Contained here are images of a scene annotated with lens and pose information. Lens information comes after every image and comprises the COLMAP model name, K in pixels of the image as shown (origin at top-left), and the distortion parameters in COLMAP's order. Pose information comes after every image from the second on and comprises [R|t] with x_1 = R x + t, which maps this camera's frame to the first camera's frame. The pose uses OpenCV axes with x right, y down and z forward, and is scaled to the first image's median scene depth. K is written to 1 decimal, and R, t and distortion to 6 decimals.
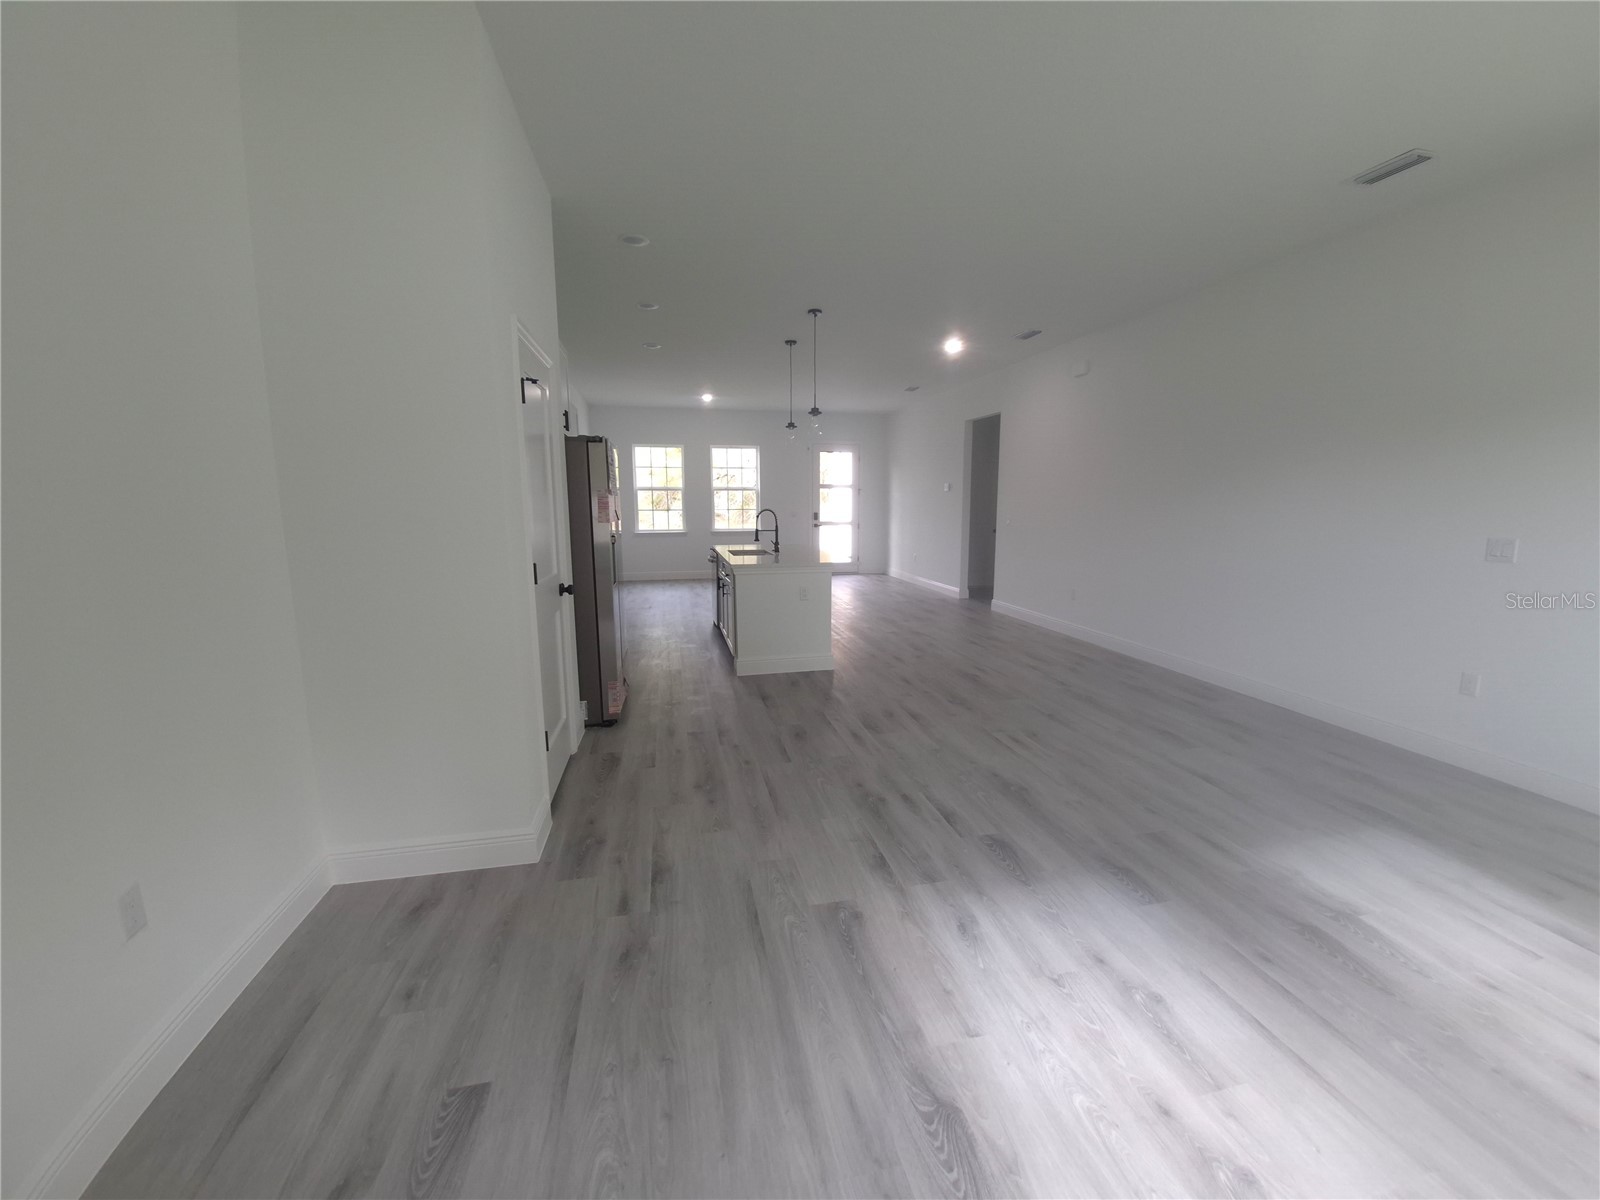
lens RADIAL K [[626.5, 0, 818.0], [0, 626.5, 592.9], [0, 0, 1]] dist [-0.001084, -0.008553]
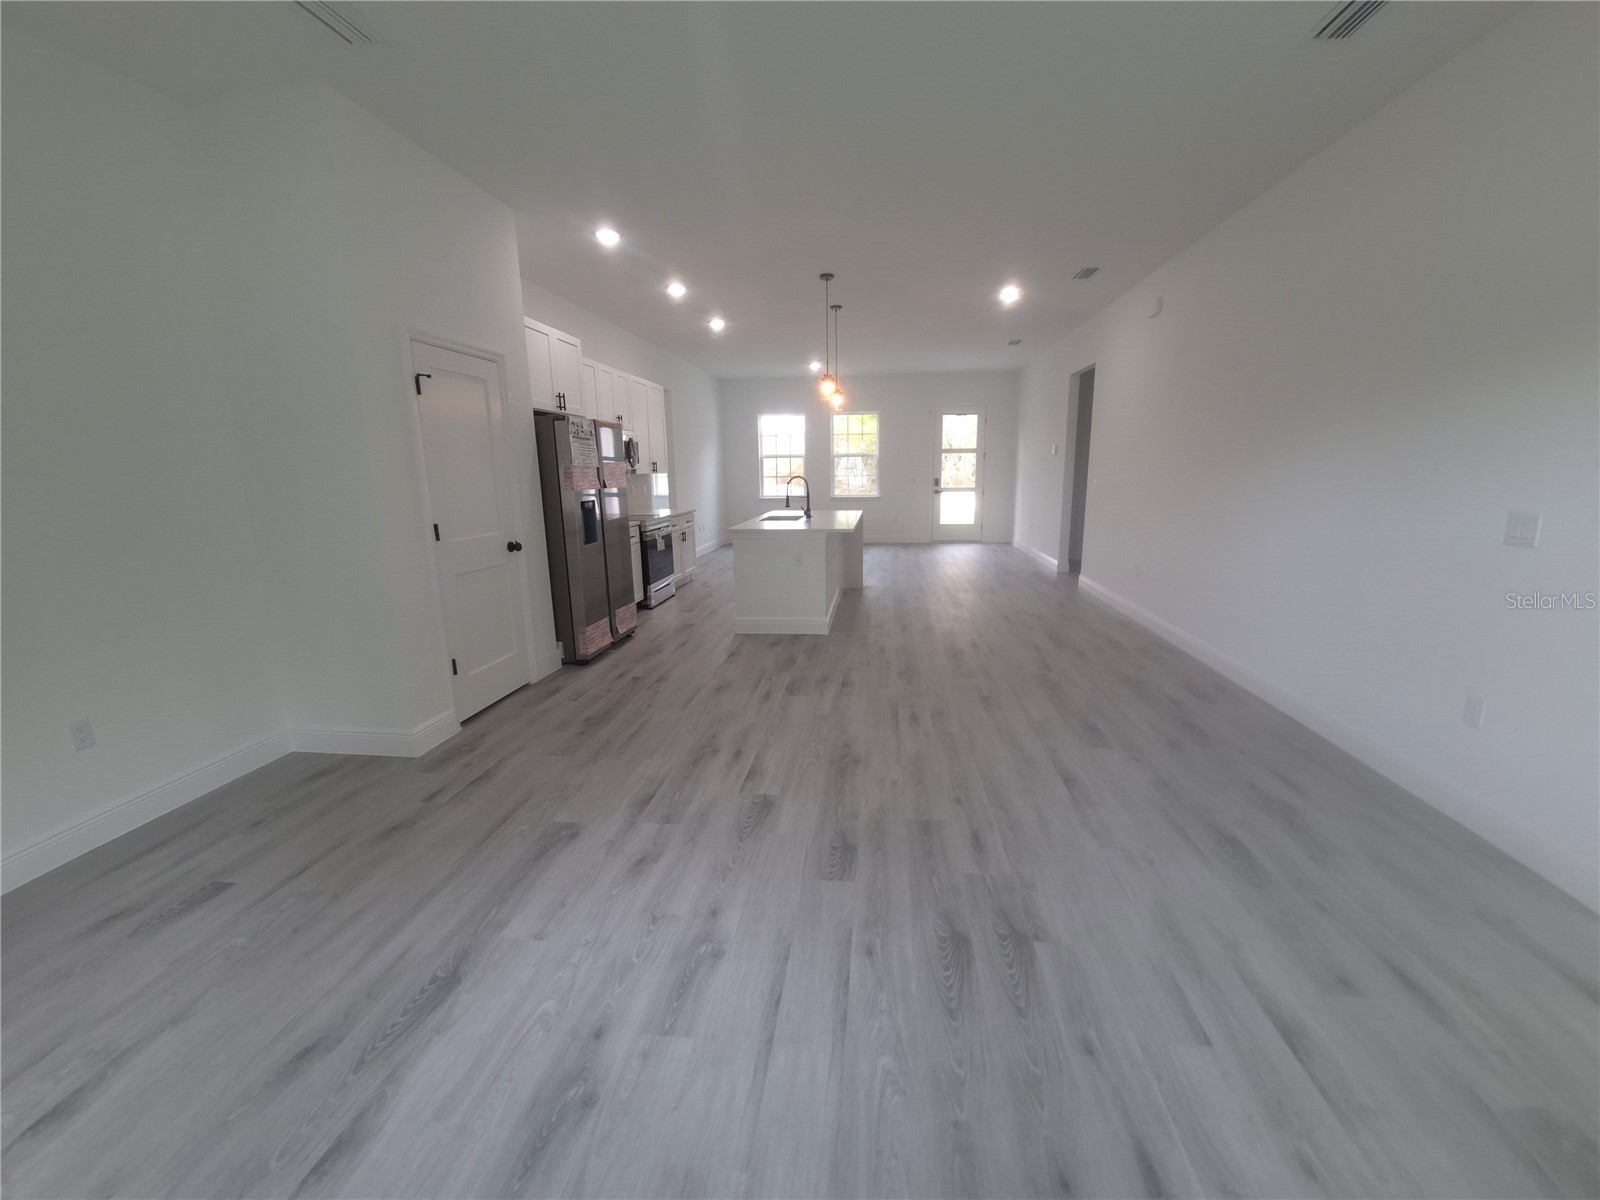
lens RADIAL K [[626.5, 0, 818.0], [0, 626.5, 592.9], [0, 0, 1]] dist [-0.001084, -0.008553]
pose [[0.944058, 0.053203, -0.325460, 0.477073], [-0.035584, 0.997572, 0.059857, -0.008219], [0.327854, -0.044928, 0.943659, 0.046763]]
